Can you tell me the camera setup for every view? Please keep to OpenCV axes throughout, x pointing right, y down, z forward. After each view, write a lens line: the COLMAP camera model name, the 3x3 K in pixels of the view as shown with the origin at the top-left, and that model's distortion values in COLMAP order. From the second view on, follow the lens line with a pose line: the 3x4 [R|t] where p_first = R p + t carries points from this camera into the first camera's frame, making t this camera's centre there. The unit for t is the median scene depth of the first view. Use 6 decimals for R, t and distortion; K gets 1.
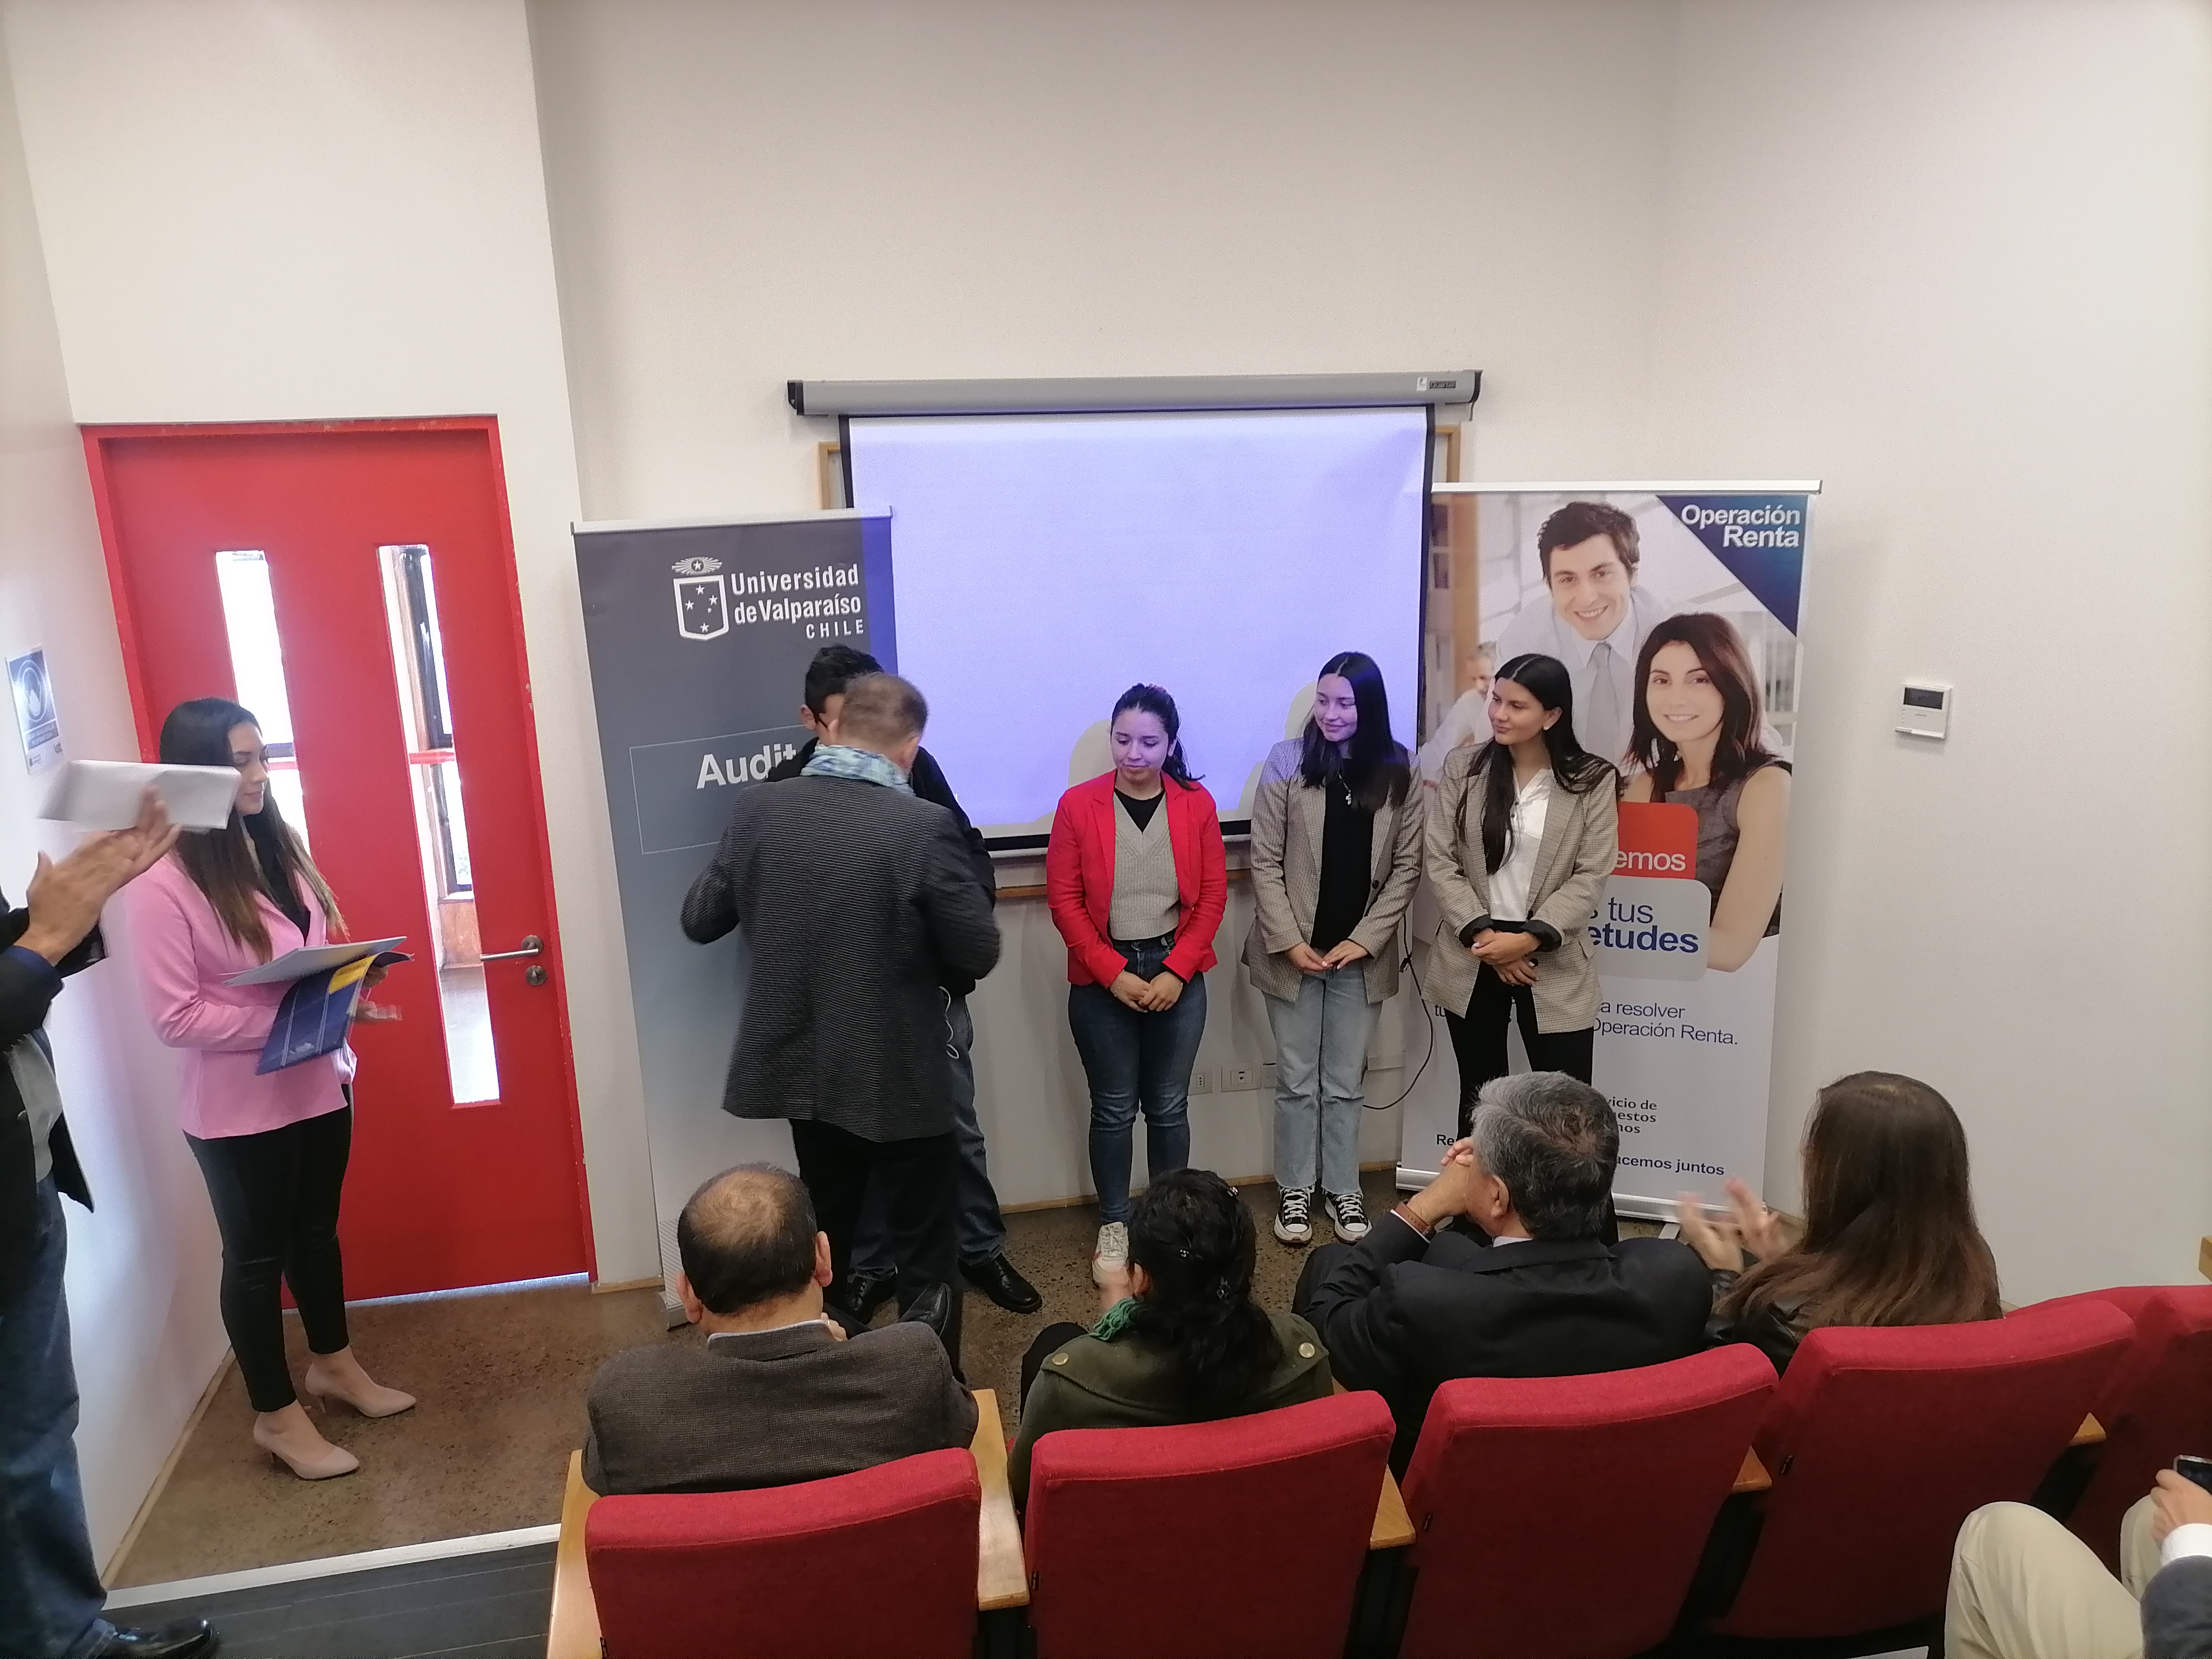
lens RADIAL K [[1635.4, 0, 1103.3], [0, 1635.4, 832.0], [0, 0, 1]] dist [0.057686, -0.063769]
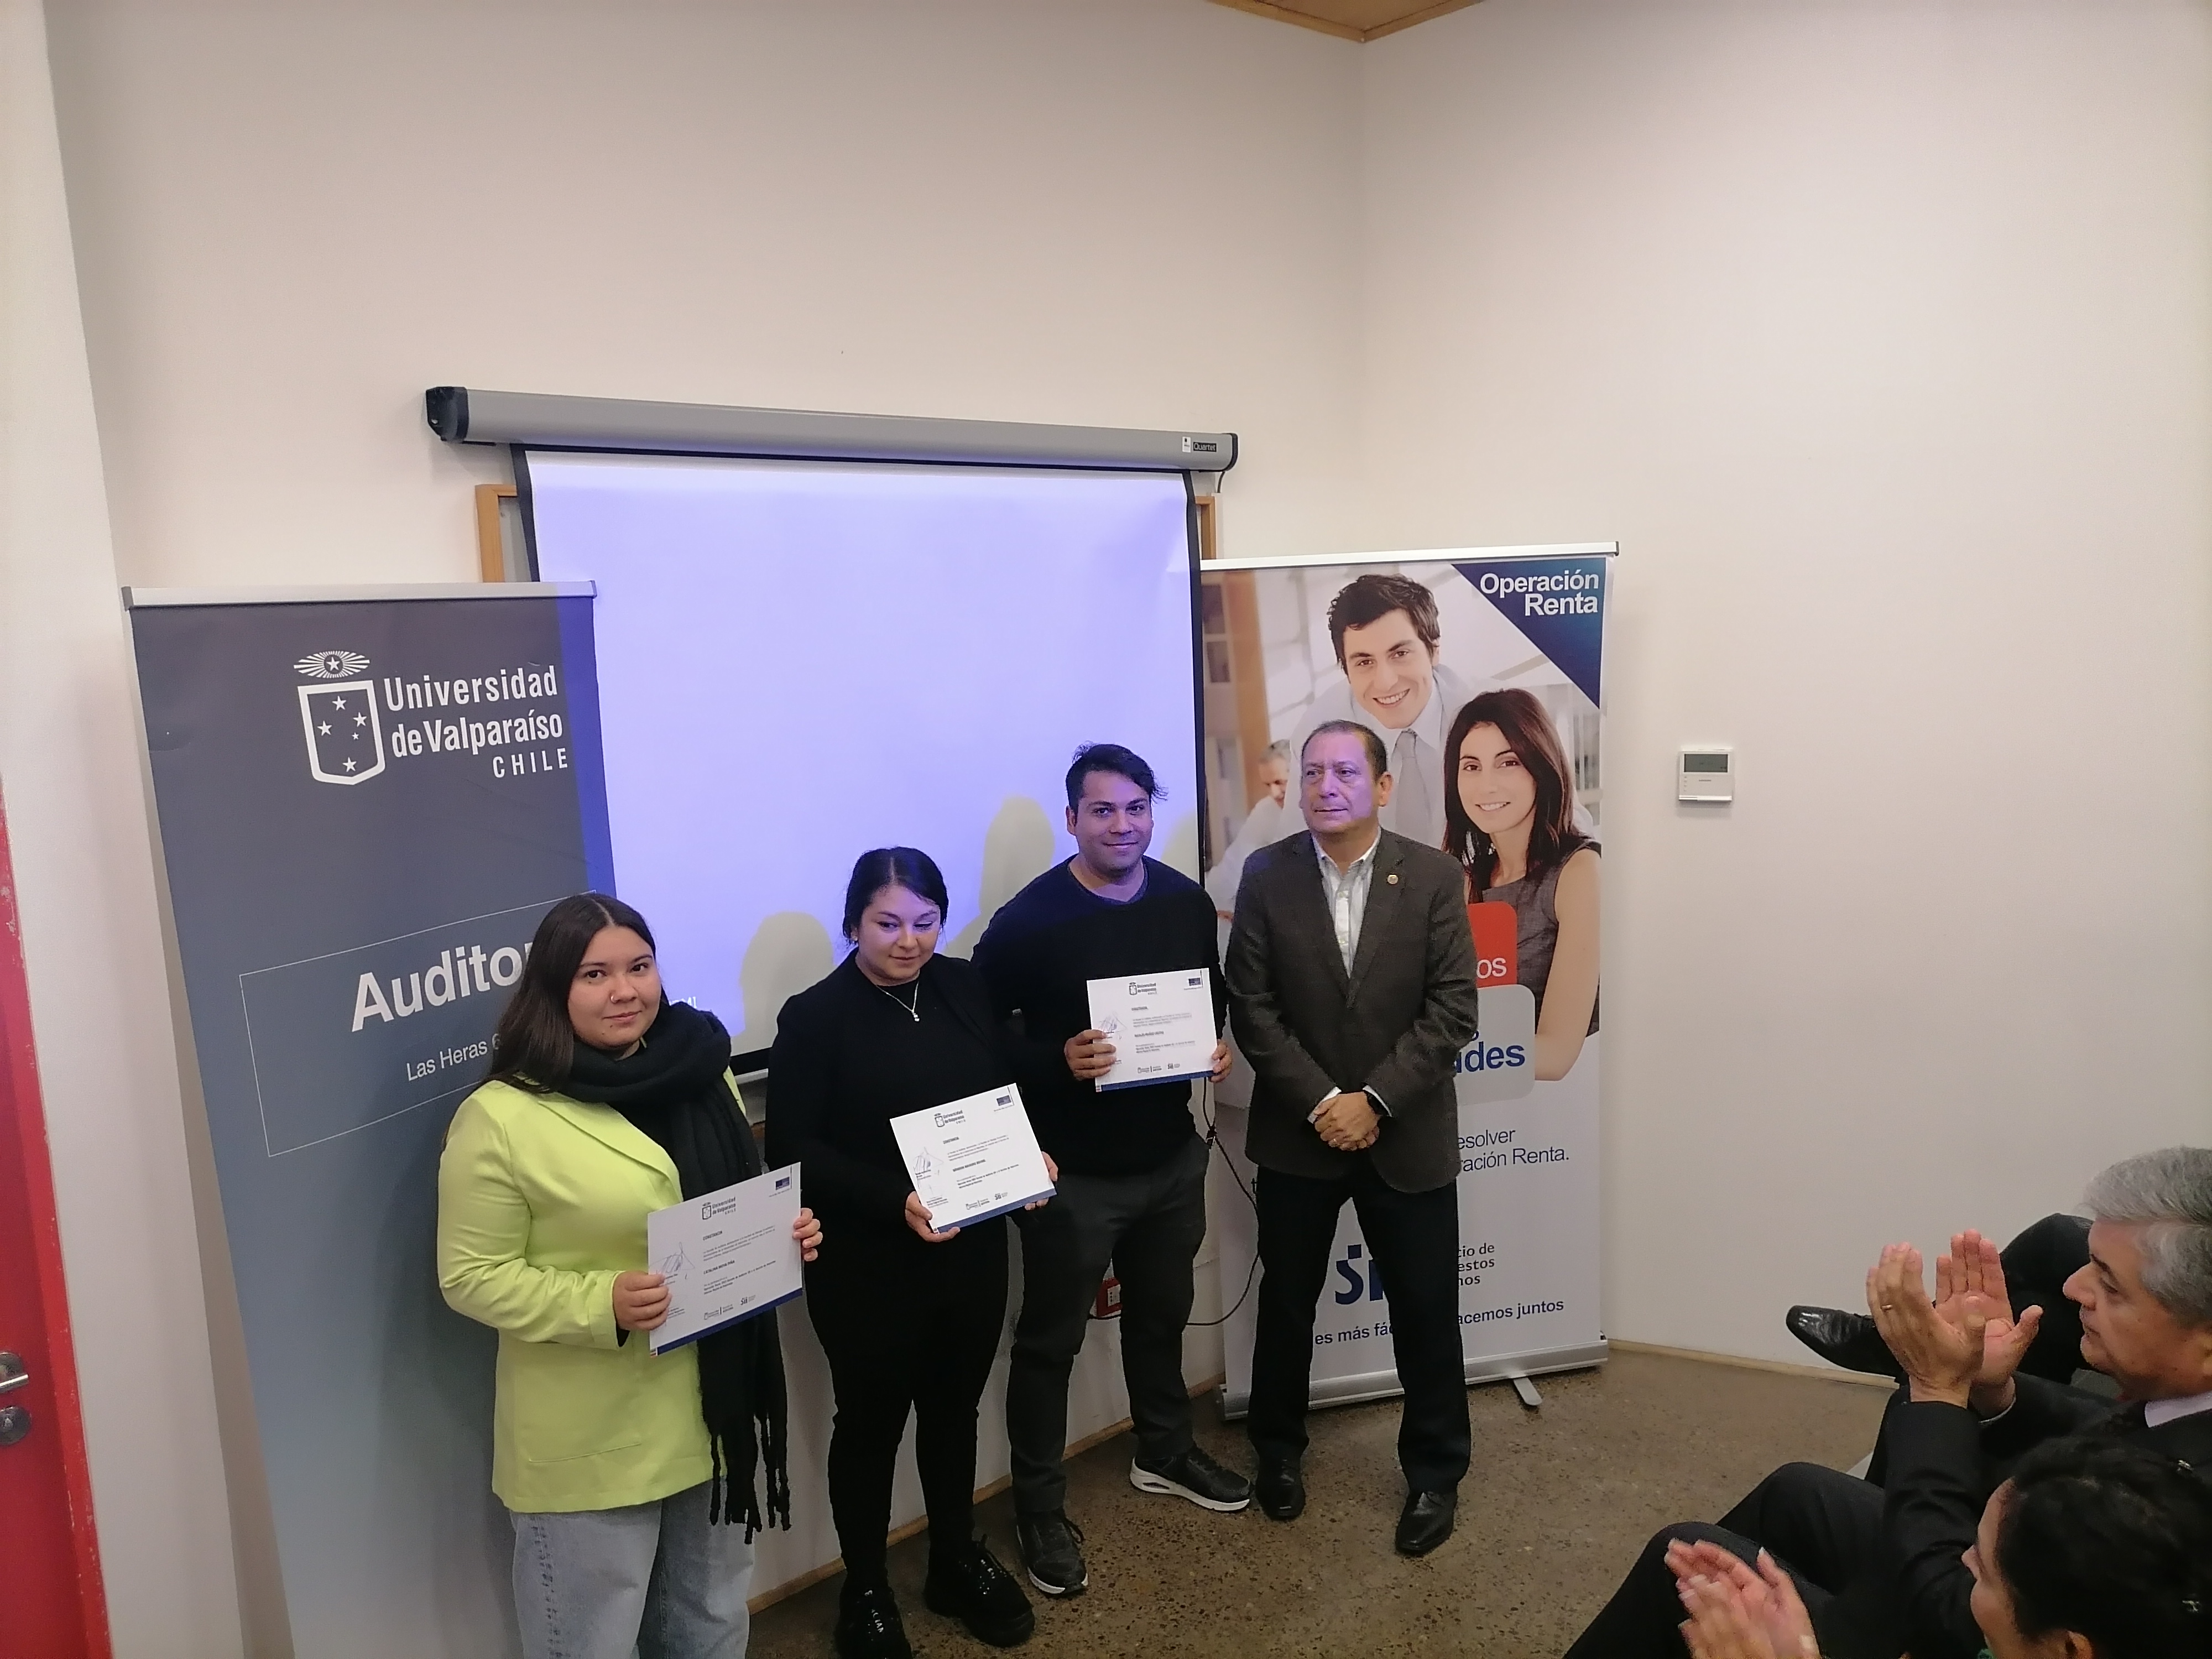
lens RADIAL K [[1650.0, 0, 1106.0], [0, 1650.0, 829.5], [0, 0, 1]] dist [0.054865, -0.059916]
pose [[0.867562, -0.080920, 0.490702, -0.291341], [0.142704, 0.985687, -0.089755, -0.005374], [-0.476416, 0.147894, 0.866692, 0.321916]]
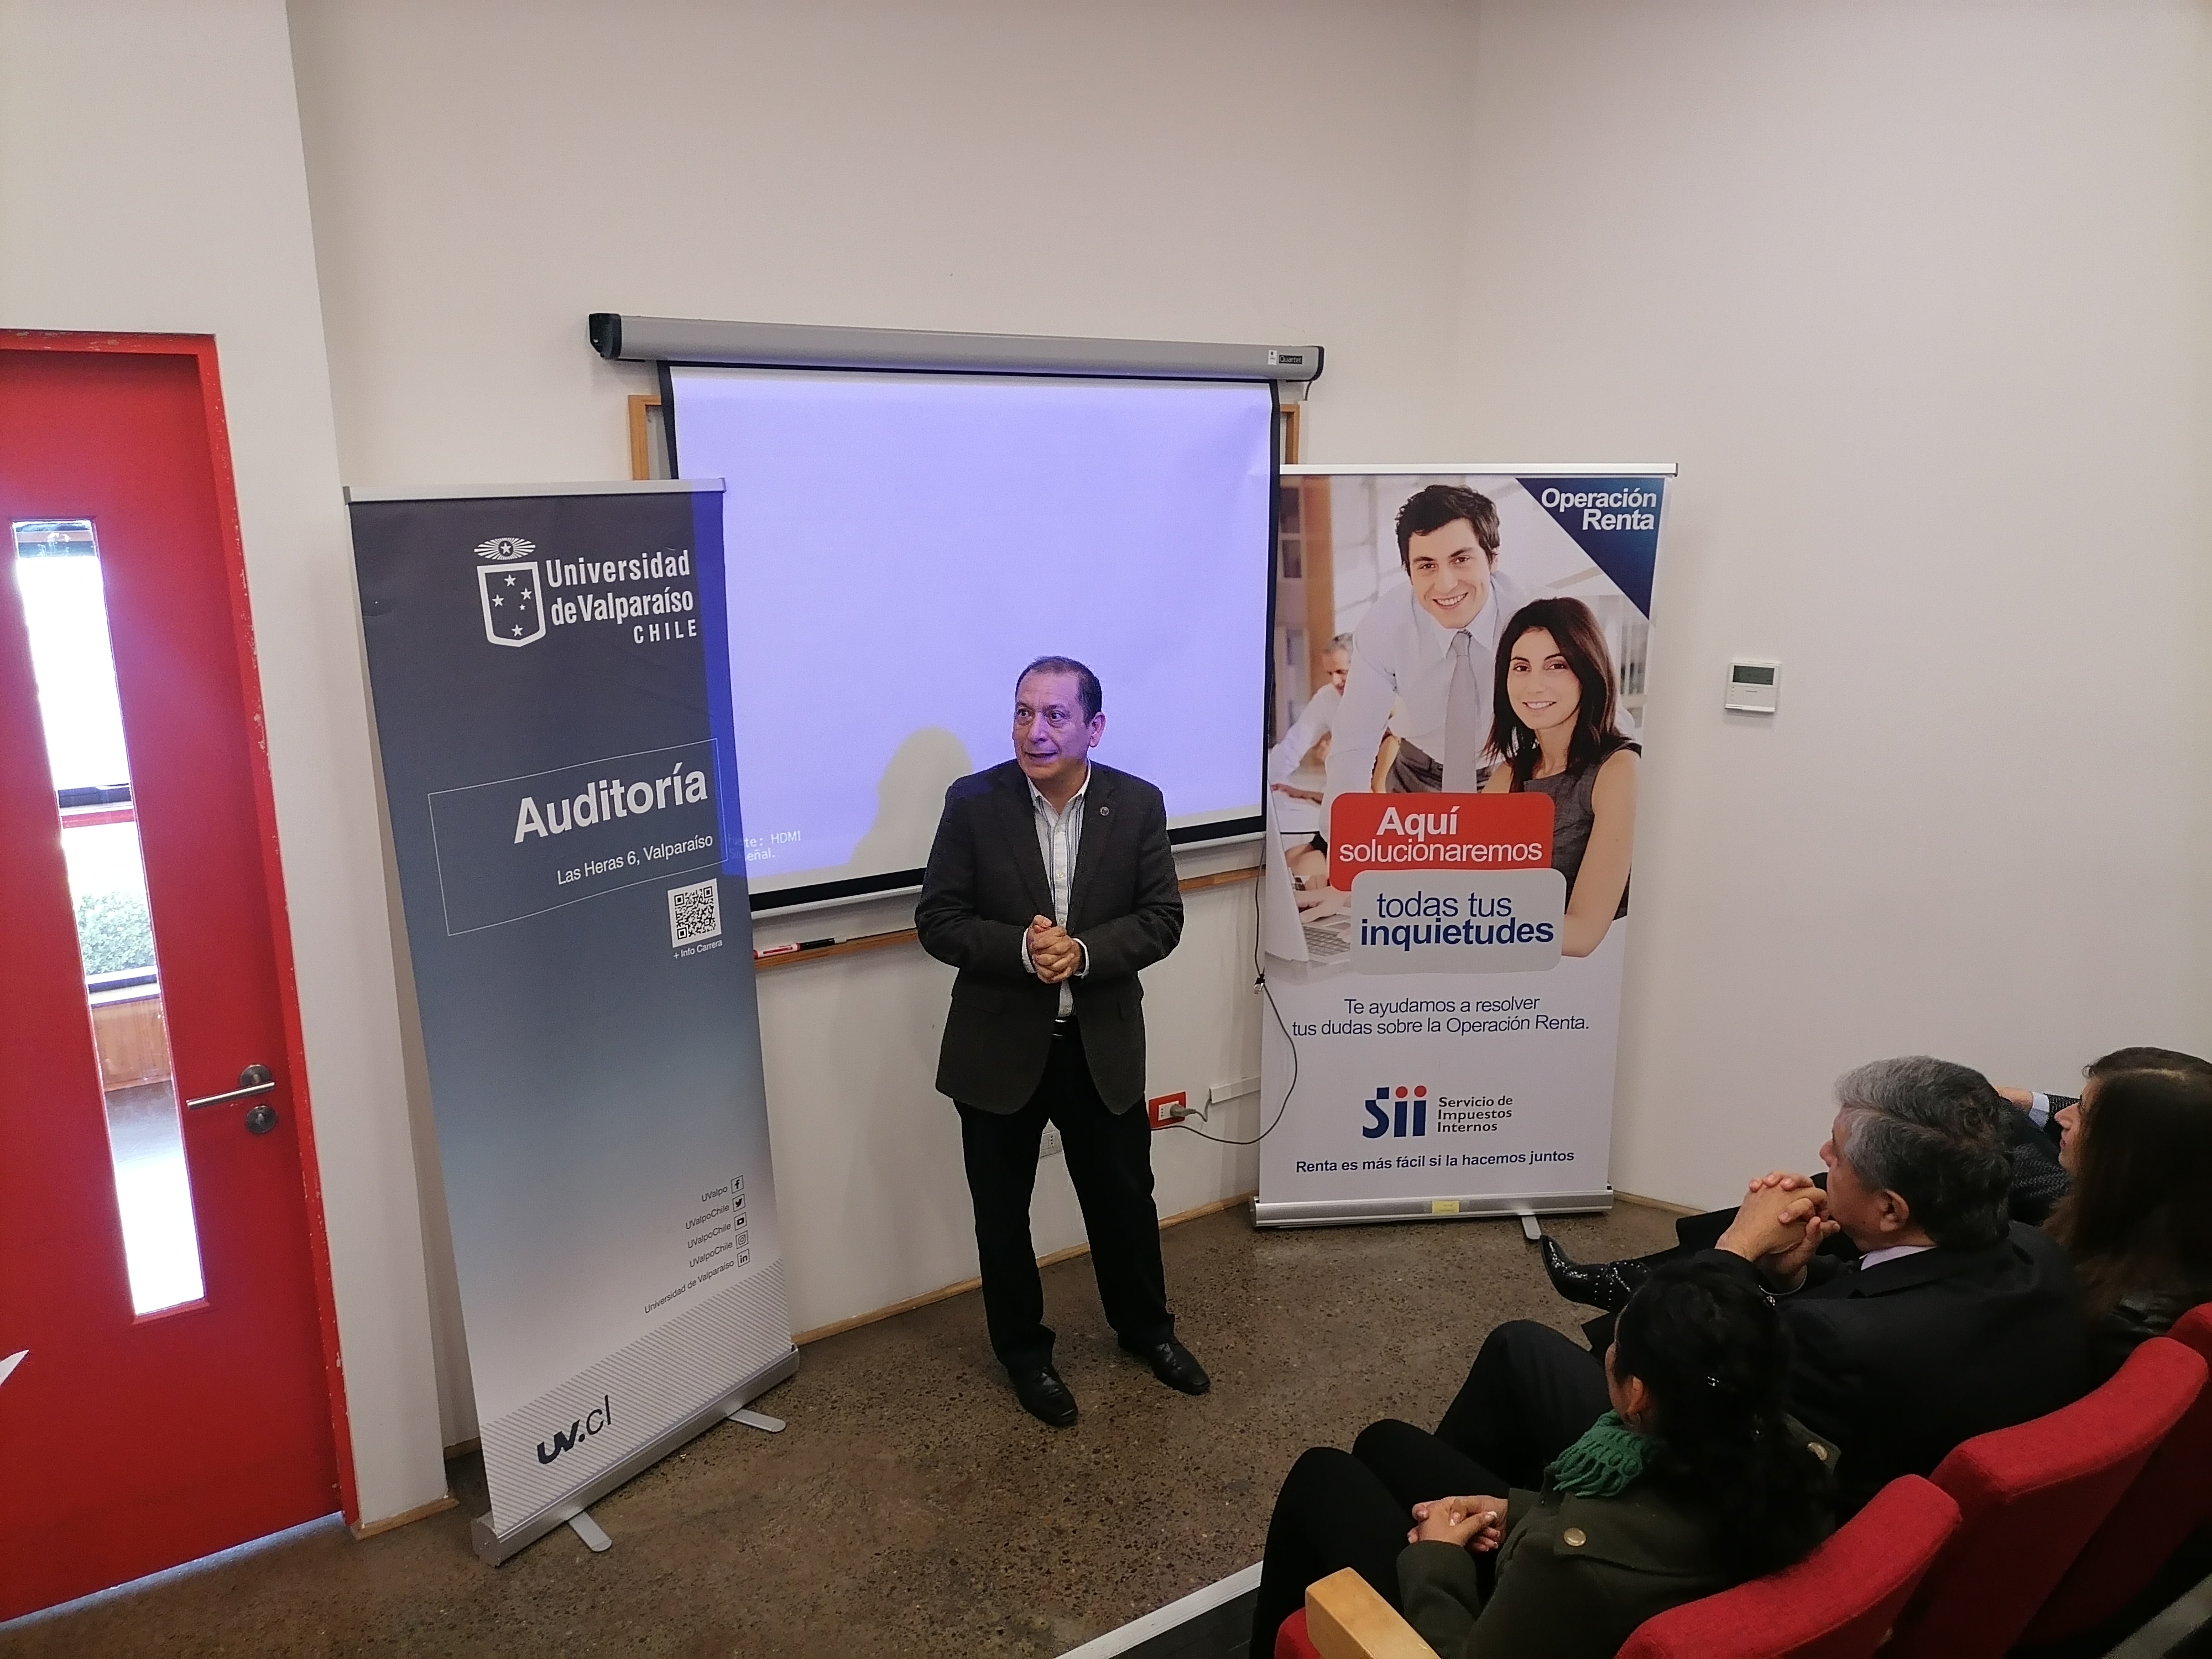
lens RADIAL K [[1646.0, 0, 1110.7], [0, 1646.0, 831.8], [0, 0, 1]] dist [0.056226, -0.051753]
pose [[0.925987, -0.066193, 0.371707, -0.267774], [0.072855, 0.997335, -0.003892, -0.008600], [-0.370458, 0.030684, 0.928342, 0.183609]]
